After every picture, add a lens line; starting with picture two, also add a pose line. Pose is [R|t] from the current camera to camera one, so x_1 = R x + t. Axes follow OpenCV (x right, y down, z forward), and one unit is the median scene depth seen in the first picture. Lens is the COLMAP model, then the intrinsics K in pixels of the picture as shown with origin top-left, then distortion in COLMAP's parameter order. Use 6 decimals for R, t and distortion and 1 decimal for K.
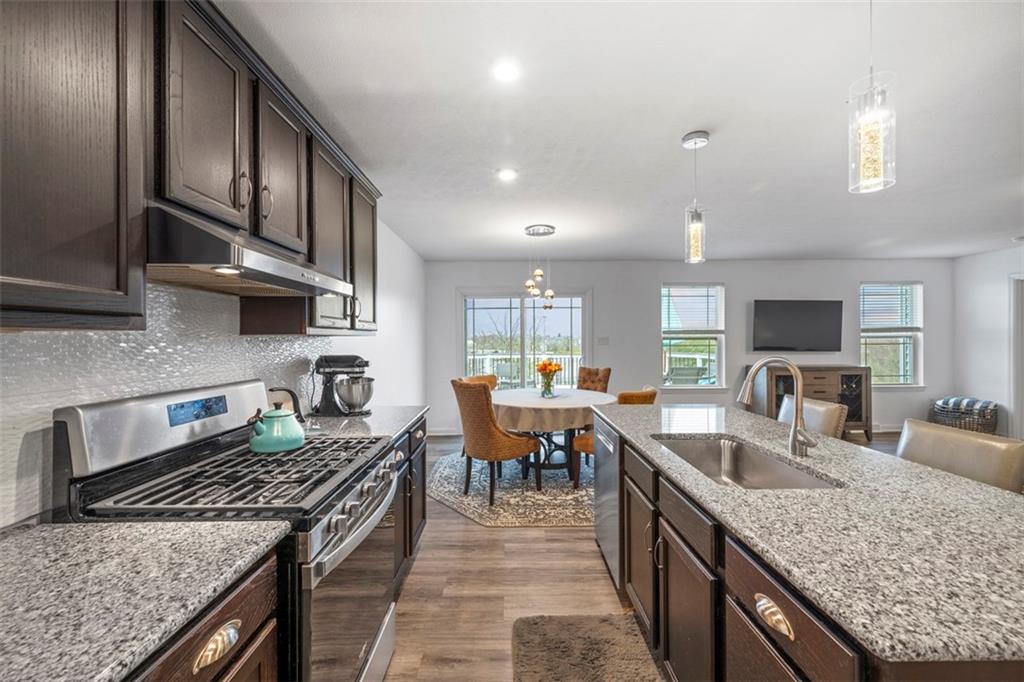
lens RADIAL K [[406.9, 0, 513.3], [0, 406.9, 341.8], [0, 0, 1]] dist [-0.003443, -0.000122]
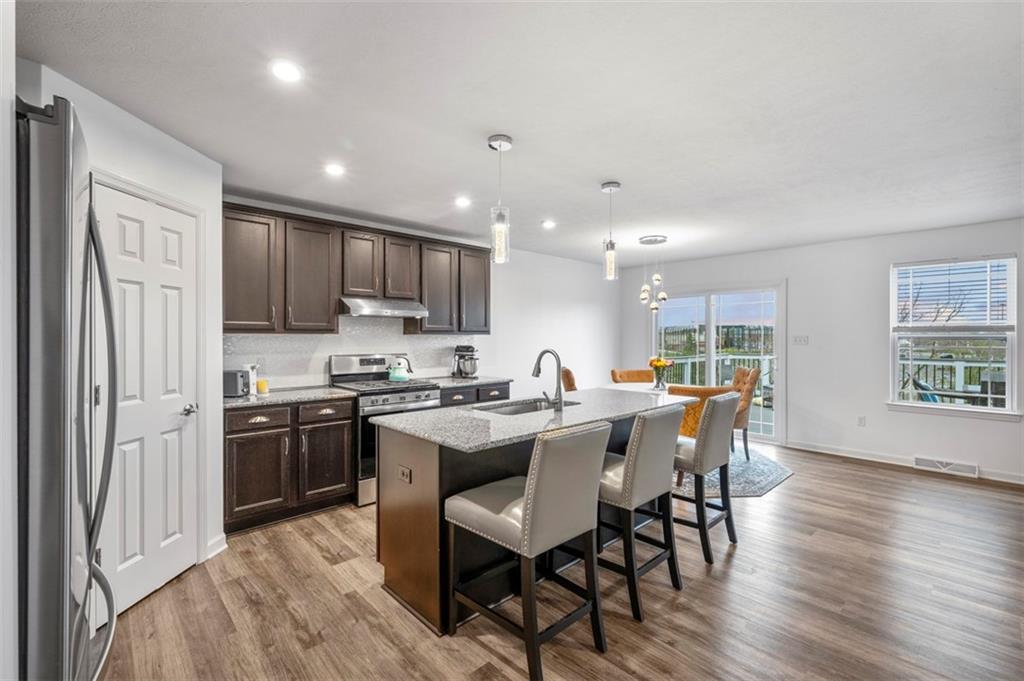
lens RADIAL K [[445.9, 0, 503.2], [0, 445.9, 341.1], [0, 0, 1]] dist [-0.000251, -0.000056]
pose [[0.675817, 0.012780, -0.736958, 1.161315], [-0.009158, 0.999918, 0.008942, -0.005117], [0.737012, 0.000706, 0.675879, -0.219485]]
